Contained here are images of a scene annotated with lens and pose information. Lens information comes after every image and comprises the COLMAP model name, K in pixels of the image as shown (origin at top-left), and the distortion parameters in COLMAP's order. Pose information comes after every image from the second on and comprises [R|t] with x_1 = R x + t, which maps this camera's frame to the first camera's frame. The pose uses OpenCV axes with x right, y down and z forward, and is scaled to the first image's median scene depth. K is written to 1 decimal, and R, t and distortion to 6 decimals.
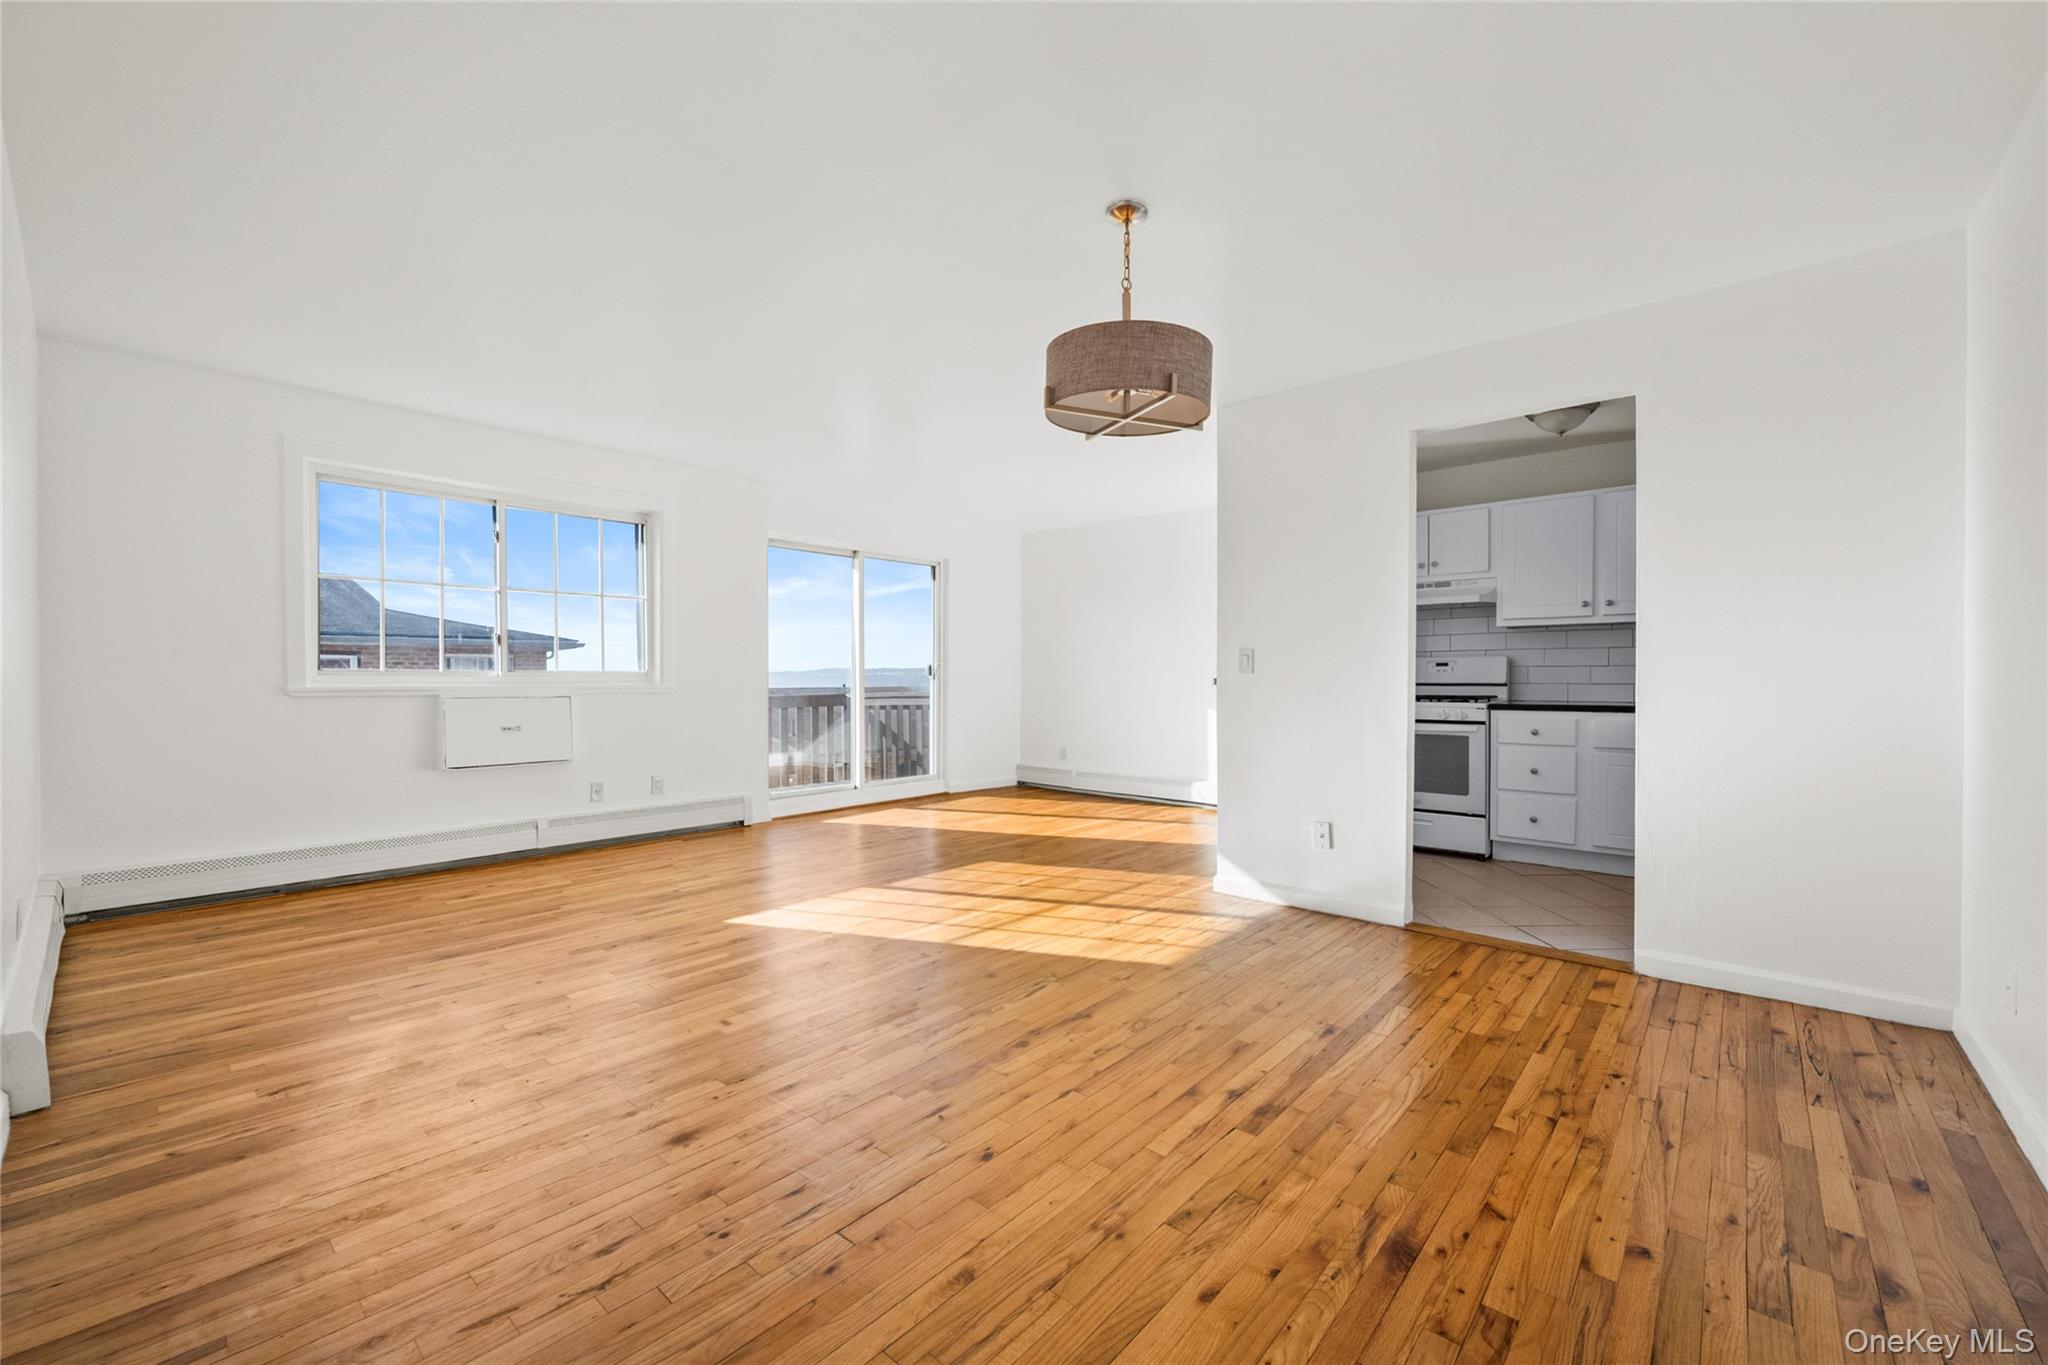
lens RADIAL K [[816.3, 0, 1031.9], [0, 816.3, 685.4], [0, 0, 1]] dist [0.003572, -0.000299]
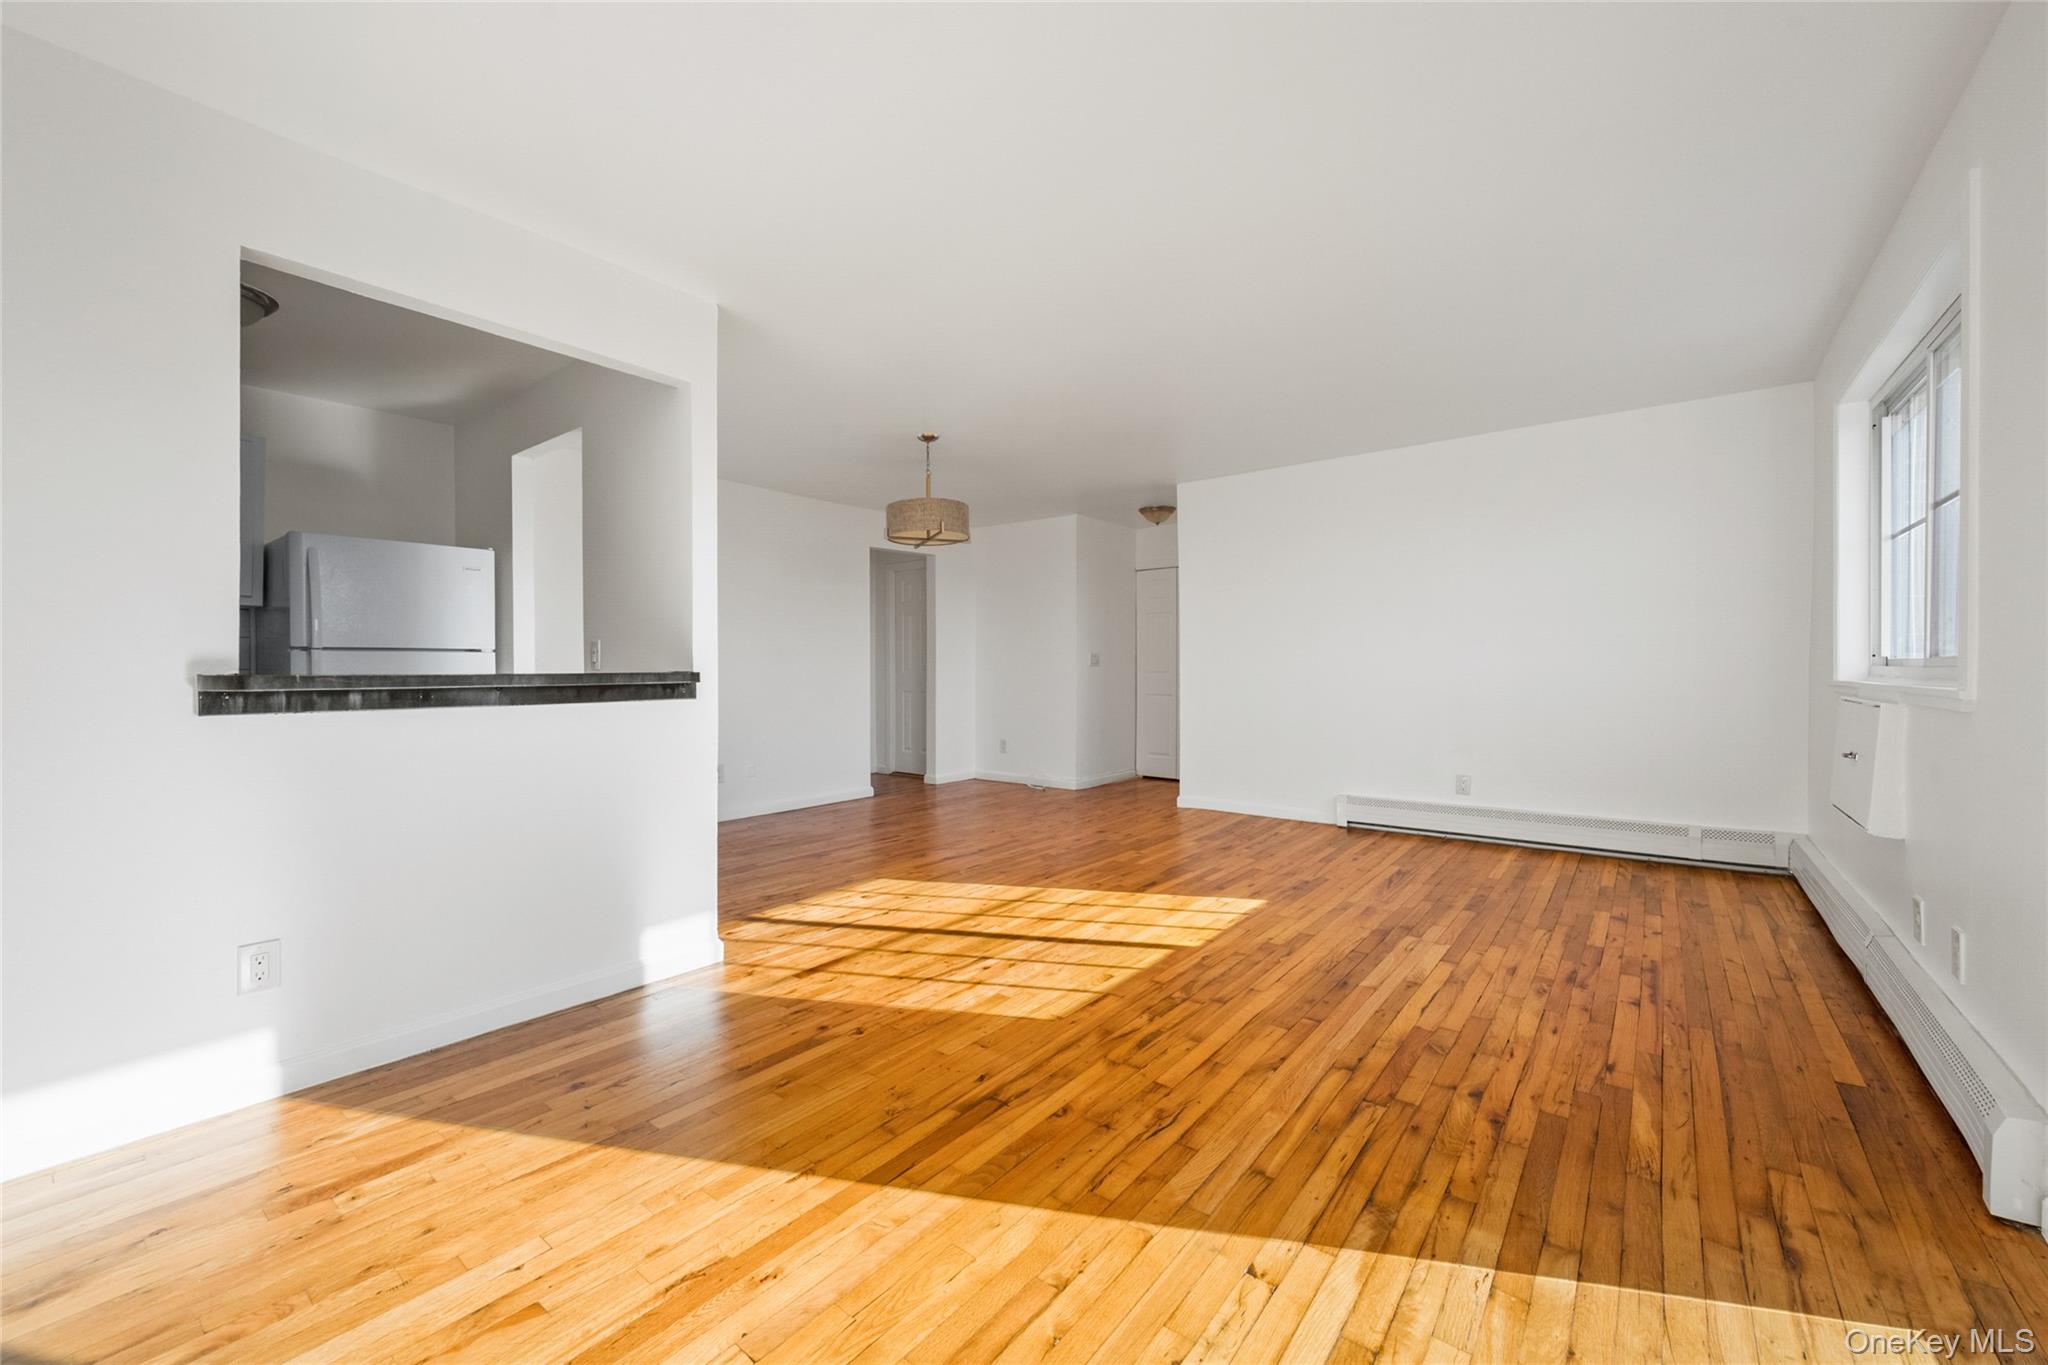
lens RADIAL K [[816.3, 0, 1025.0], [0, 816.3, 673.6], [0, 0, 1]] dist [0.003572, -0.000299]
pose [[-0.998909, 0.001211, -0.046678, -0.014815], [0.000491, 0.999881, 0.015429, -0.019436], [0.046691, 0.015390, -0.998791, 1.829040]]
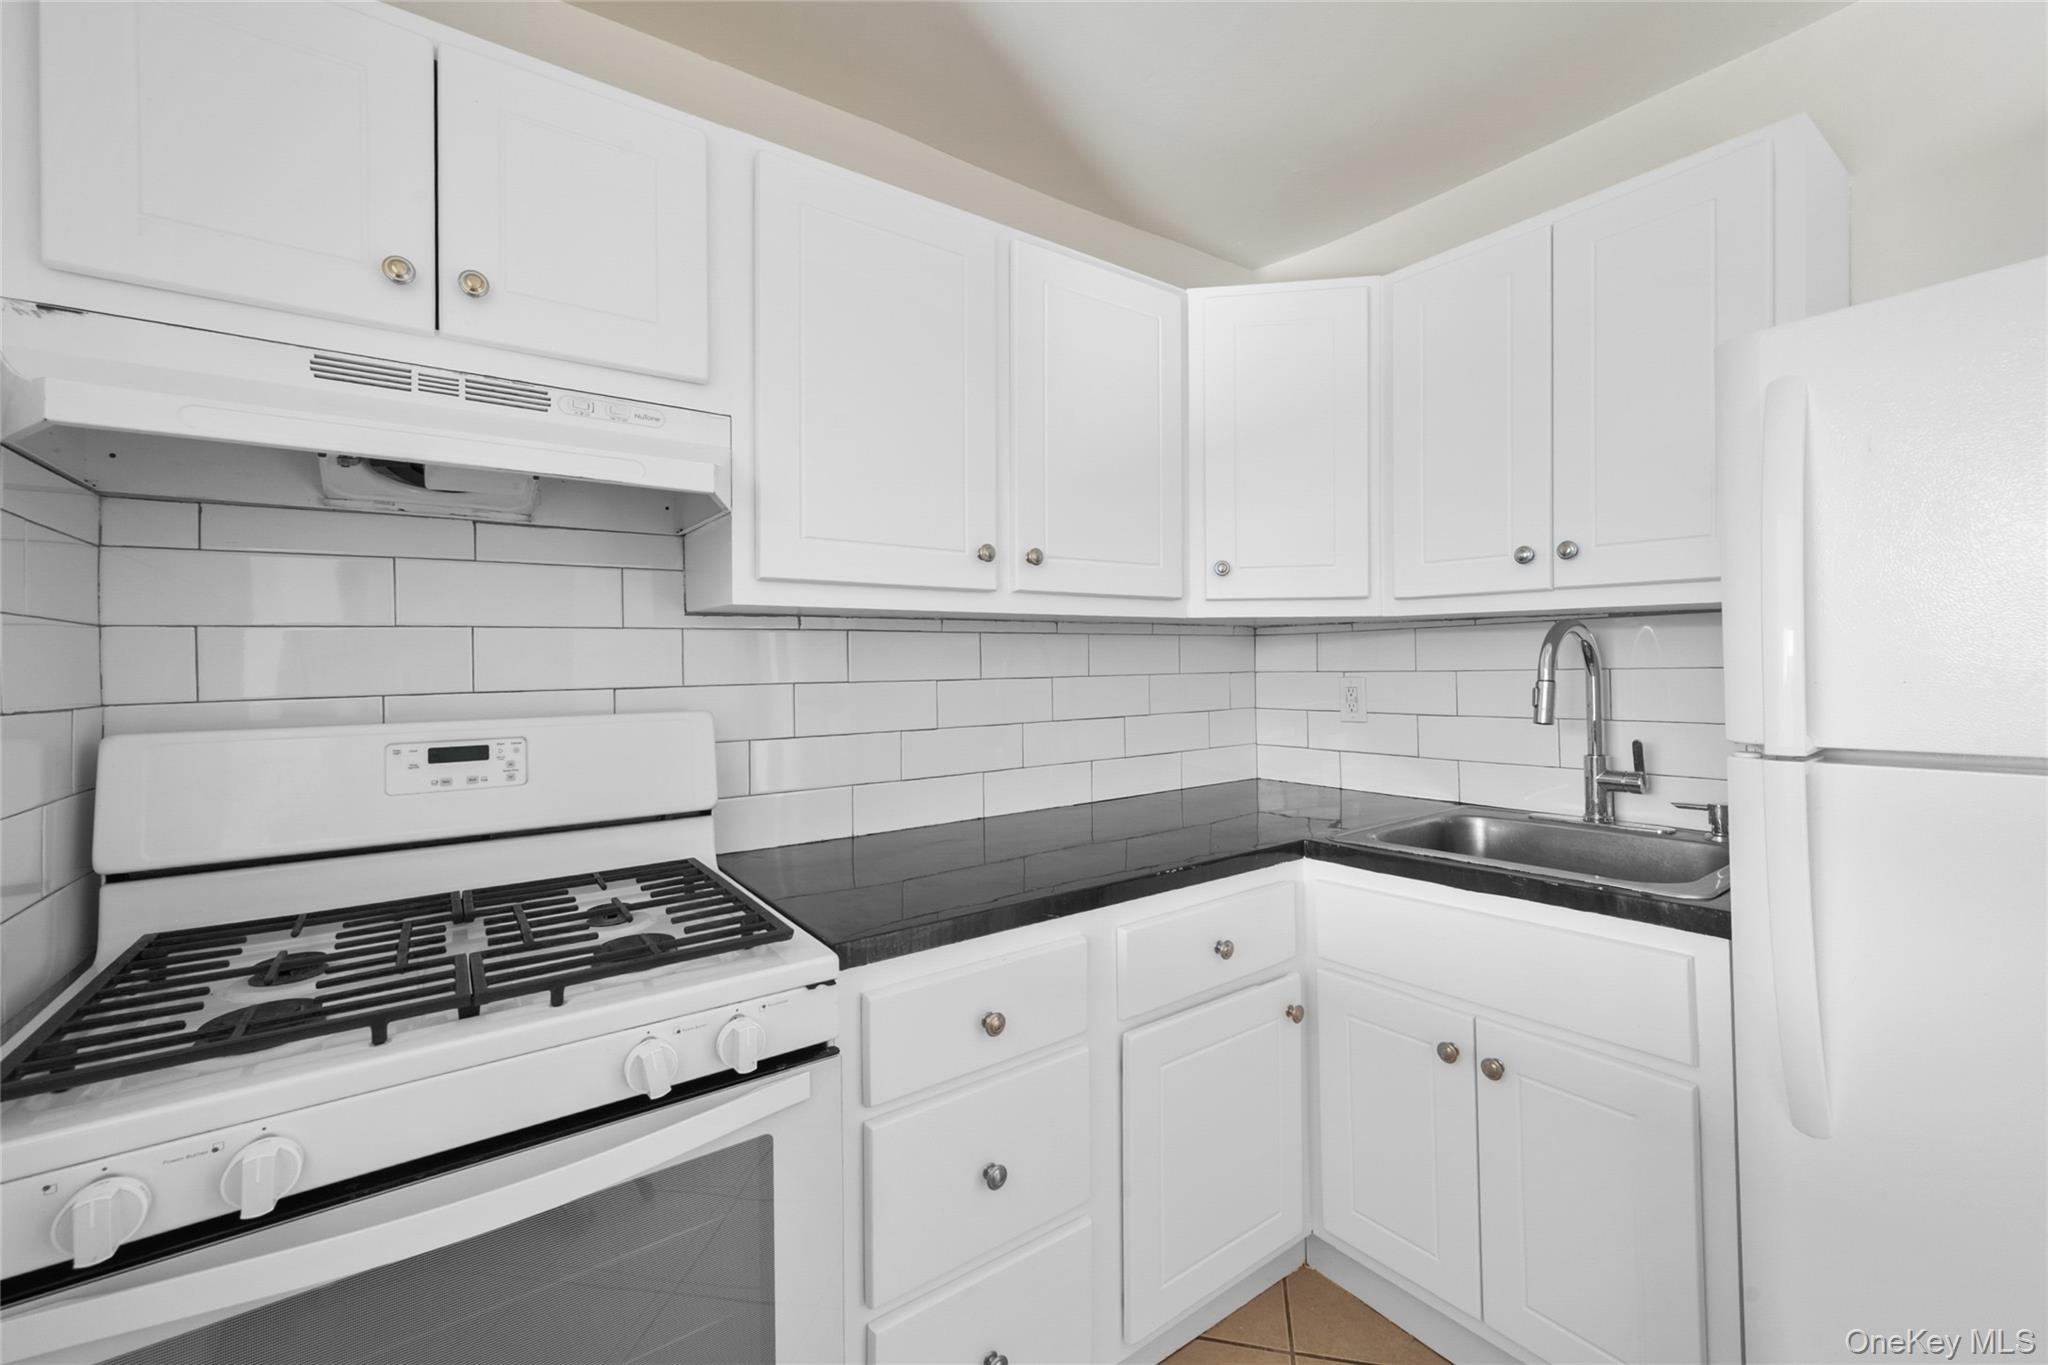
lens RADIAL K [[816.3, 0, 1021.2], [0, 816.3, 664.8], [0, 0, 1]] dist [0.003572, -0.000299]
pose [[0.234733, -0.002318, 0.972057, 0.427499], [0.025545, 0.999667, -0.003784, -0.063147], [-0.971724, 0.025720, 0.234714, 1.081209]]
